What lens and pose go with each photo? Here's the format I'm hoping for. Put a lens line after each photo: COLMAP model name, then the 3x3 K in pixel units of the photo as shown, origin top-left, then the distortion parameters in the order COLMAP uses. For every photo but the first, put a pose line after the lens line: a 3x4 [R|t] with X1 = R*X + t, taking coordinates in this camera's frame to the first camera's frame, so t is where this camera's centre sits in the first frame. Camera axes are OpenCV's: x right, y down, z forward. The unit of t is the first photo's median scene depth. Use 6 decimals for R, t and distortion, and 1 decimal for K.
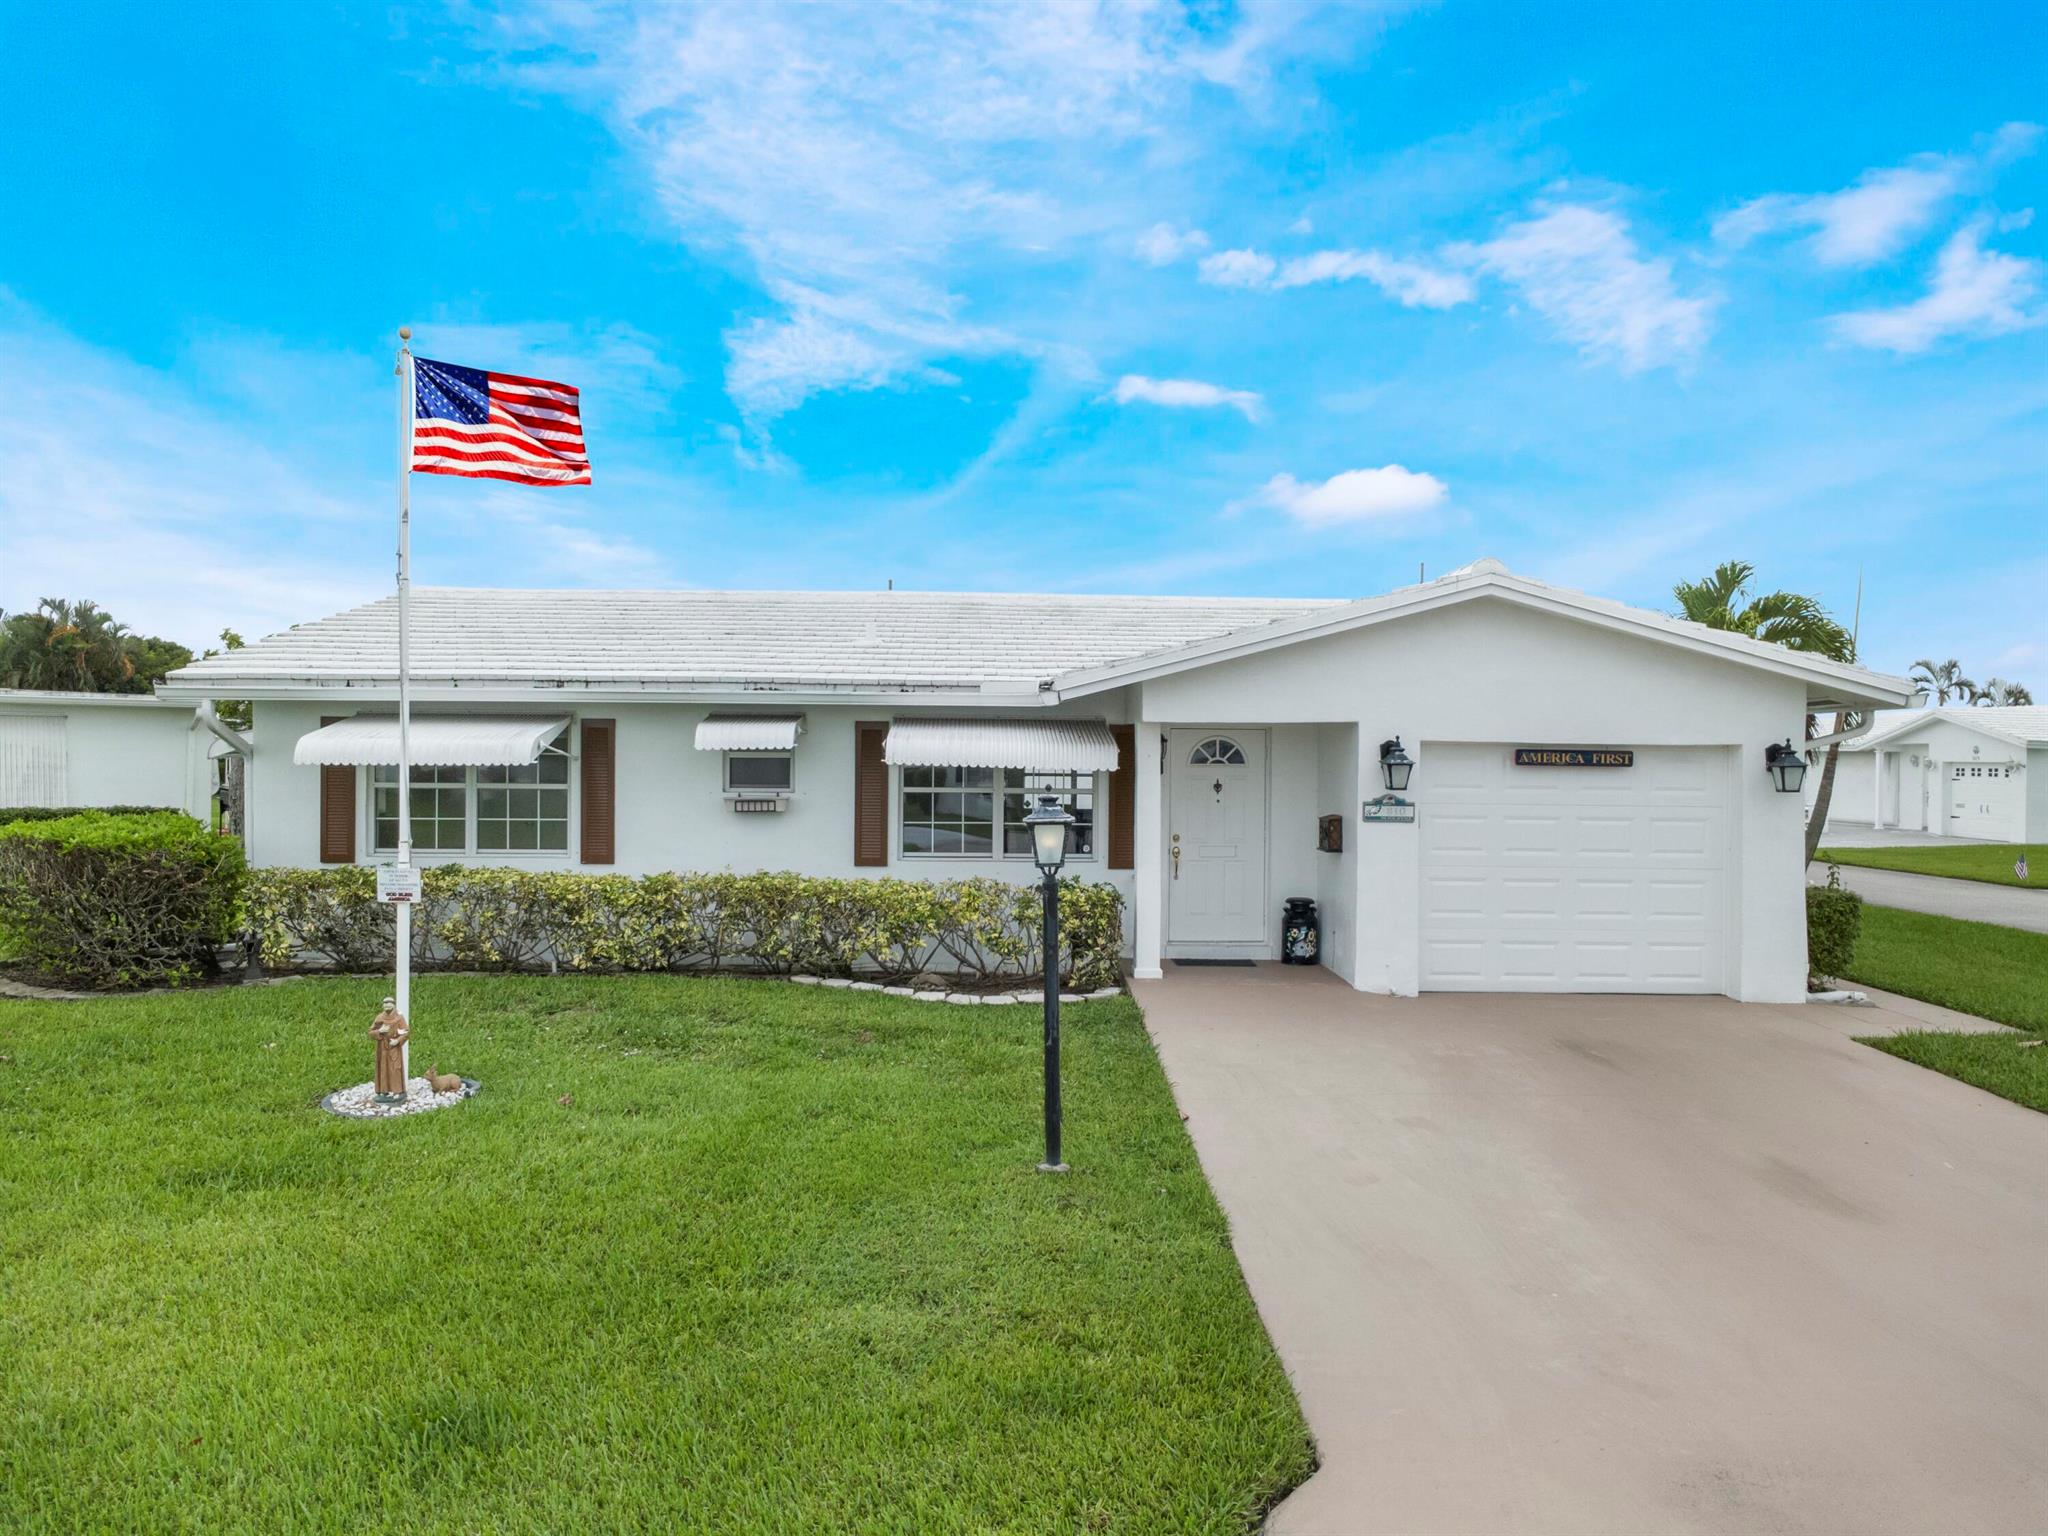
lens RADIAL K [[1445.2, 0, 1020.8], [0, 1445.2, 762.6], [0, 0, 1]] dist [-0.002572, -0.001423]
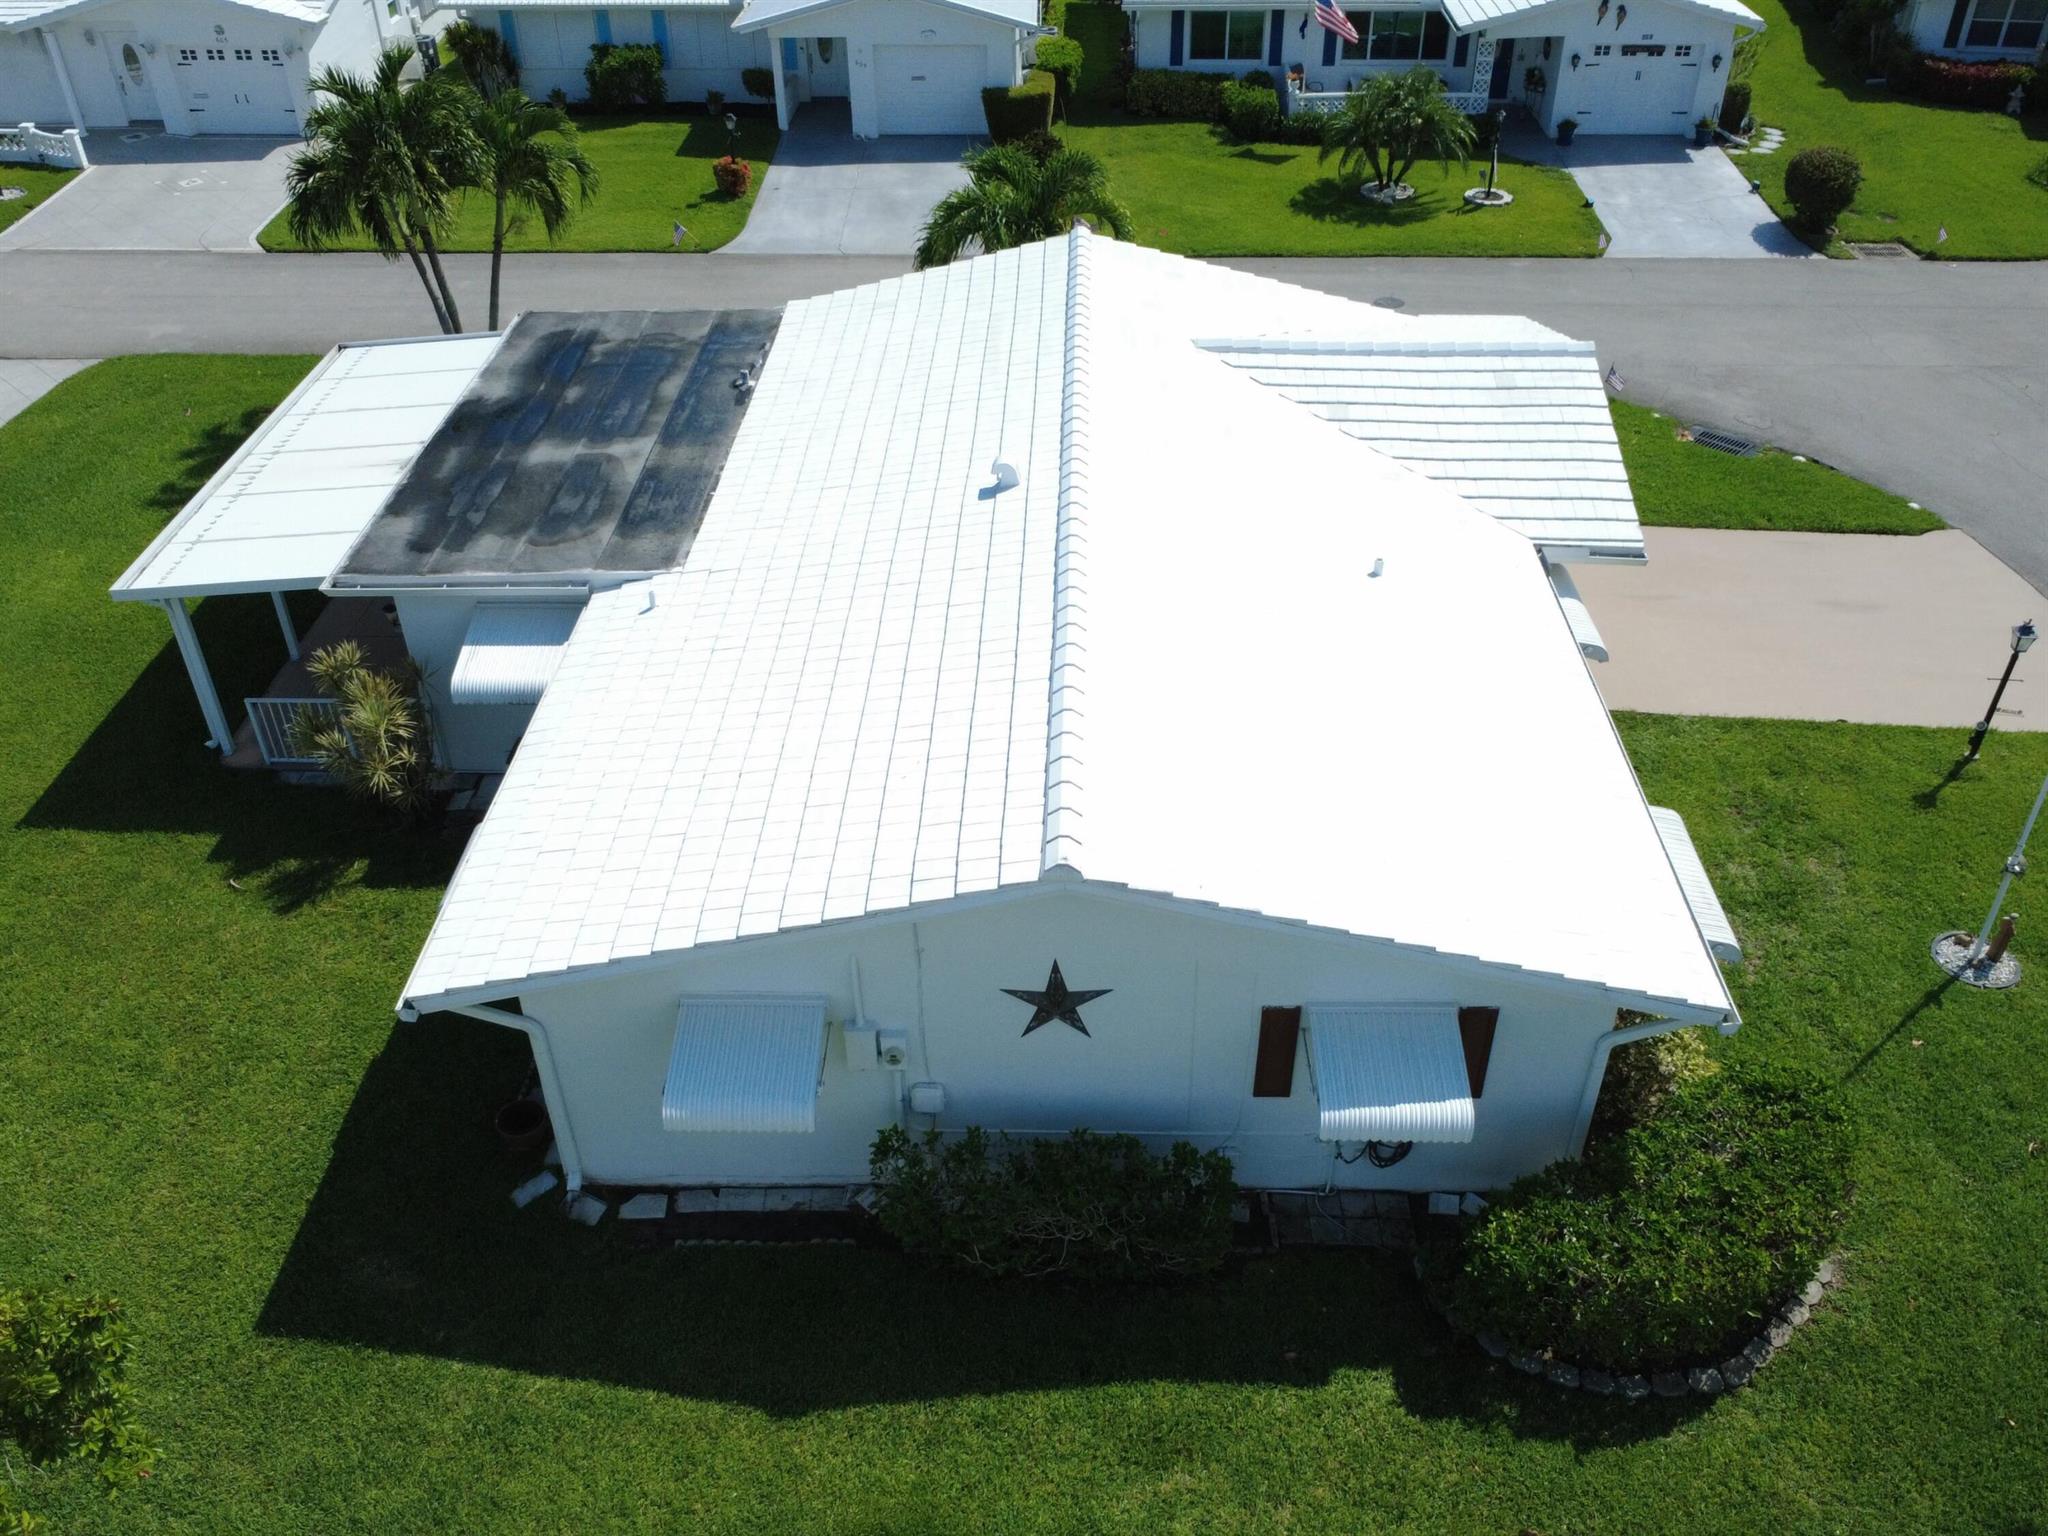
lens RADIAL K [[1752.3, 0, 1049.0], [0, 1752.3, 861.0], [0, 0, 1]] dist [-0.002951, -0.004110]
pose [[0.040817, -0.614585, 0.787794, -1.415245], [0.006860, 0.788604, 0.614863, -0.801620], [-0.999143, -0.019693, 0.036405, 1.401302]]
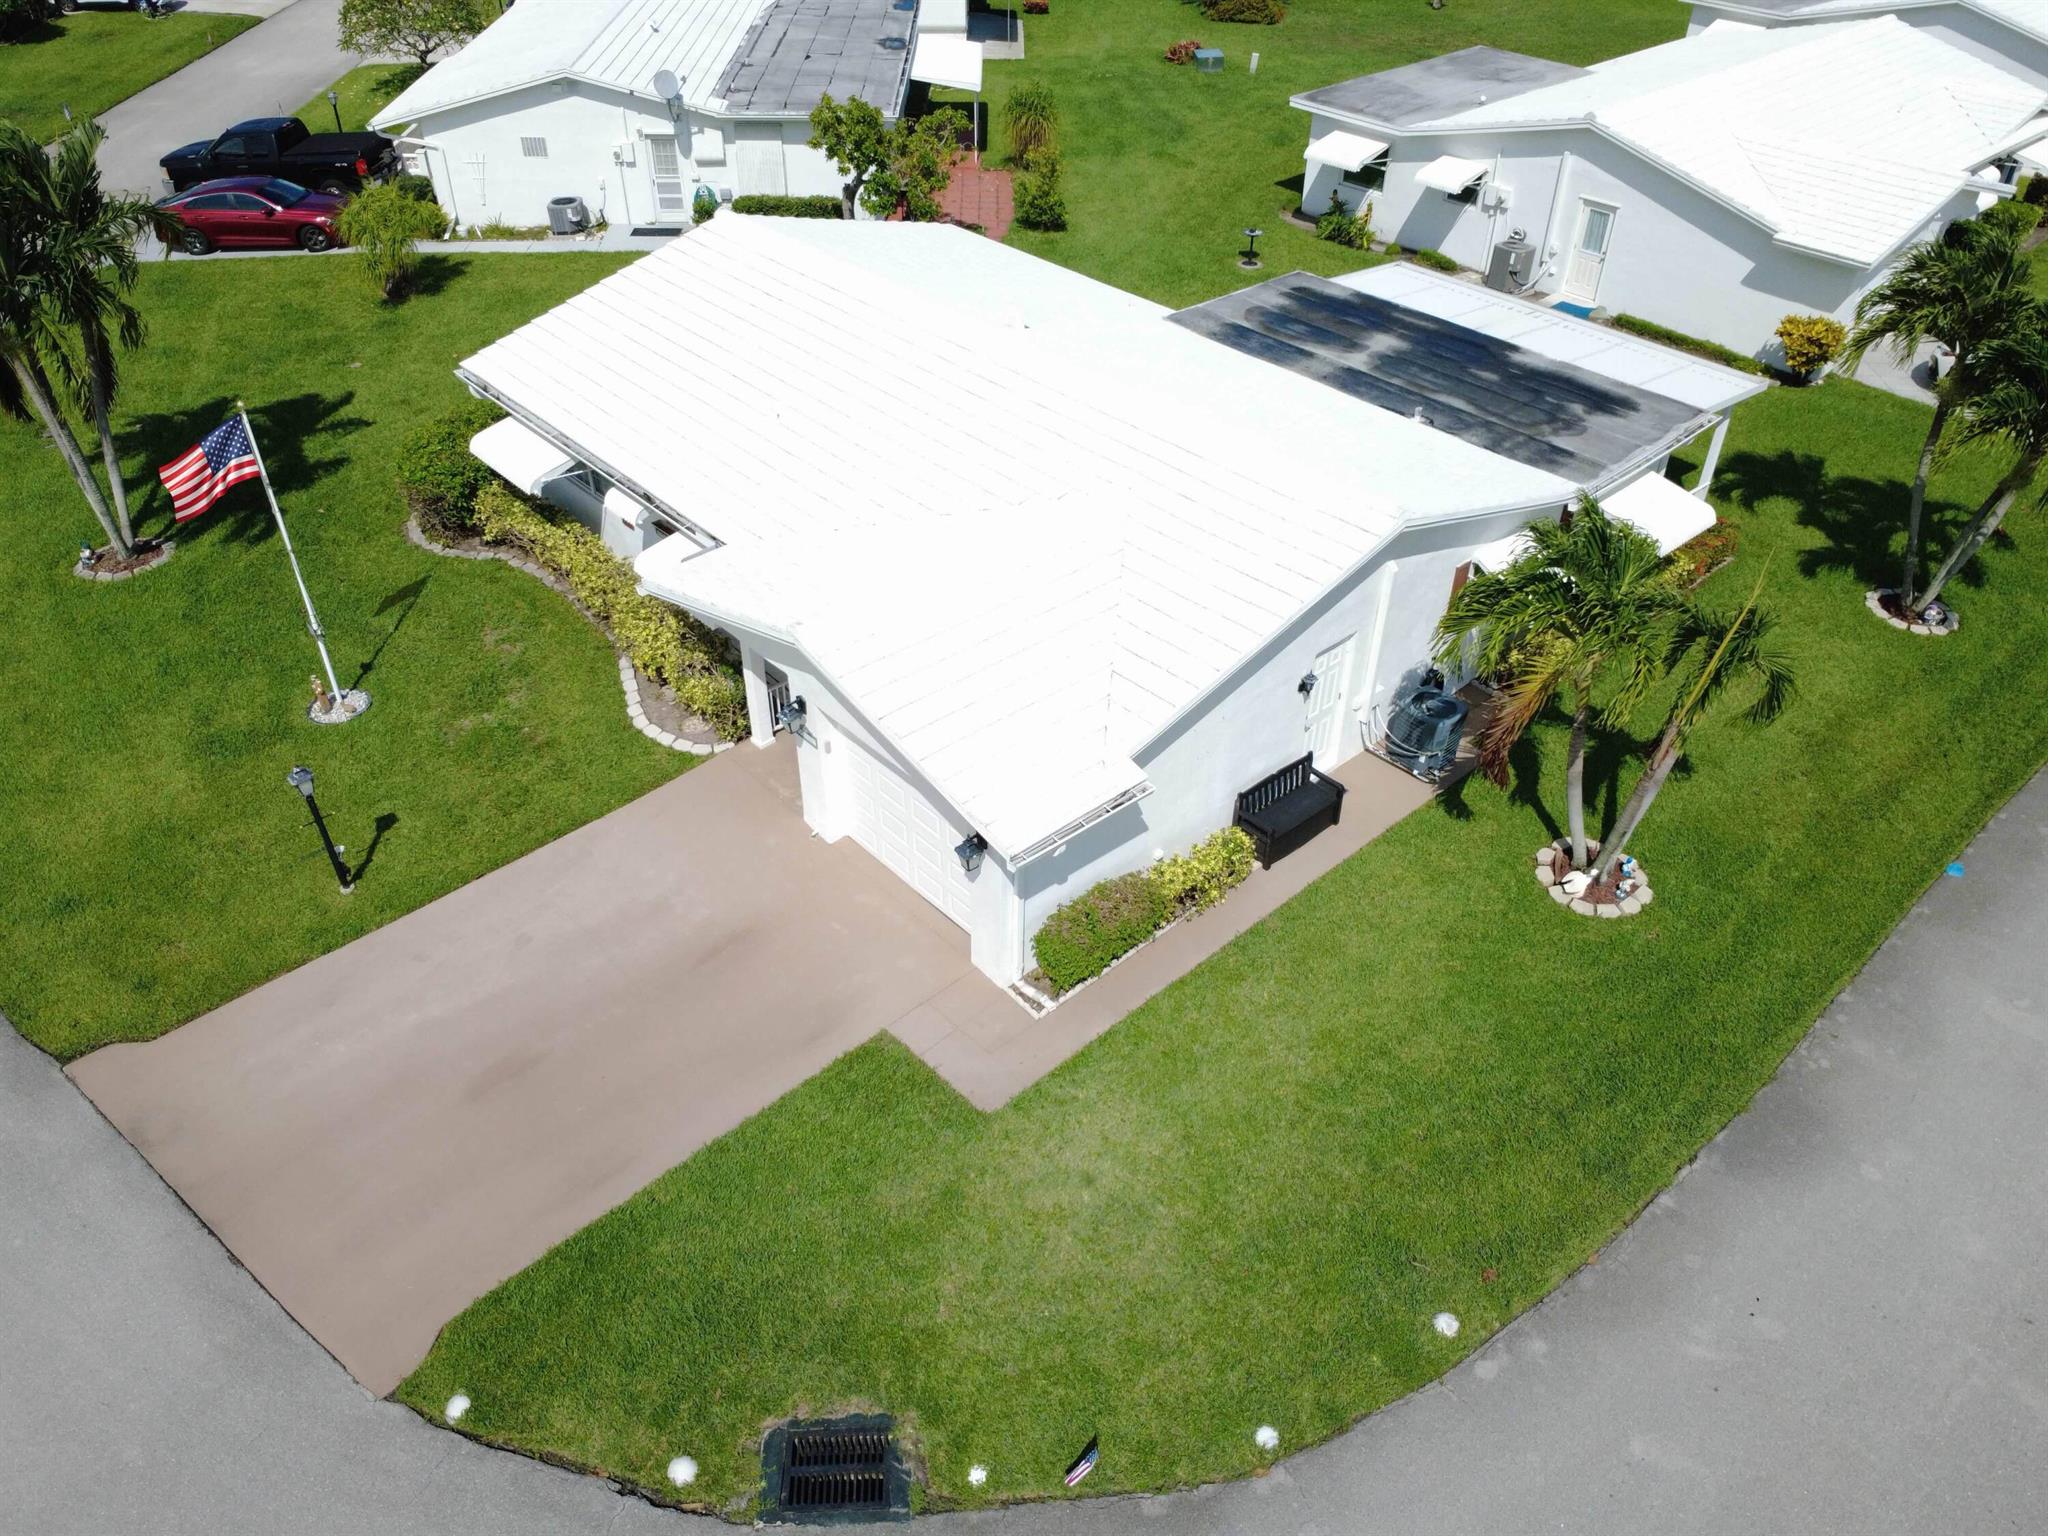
lens RADIAL K [[1497.1, 0, 1021.6], [0, 1497.1, 763.7], [0, 0, 1]] dist [-0.003992, 0.000697]
pose [[0.652317, 0.460512, -0.602005, 1.261039], [-0.002713, 0.795673, 0.605721, -0.818653], [0.757941, -0.393489, 0.520281, 0.360563]]
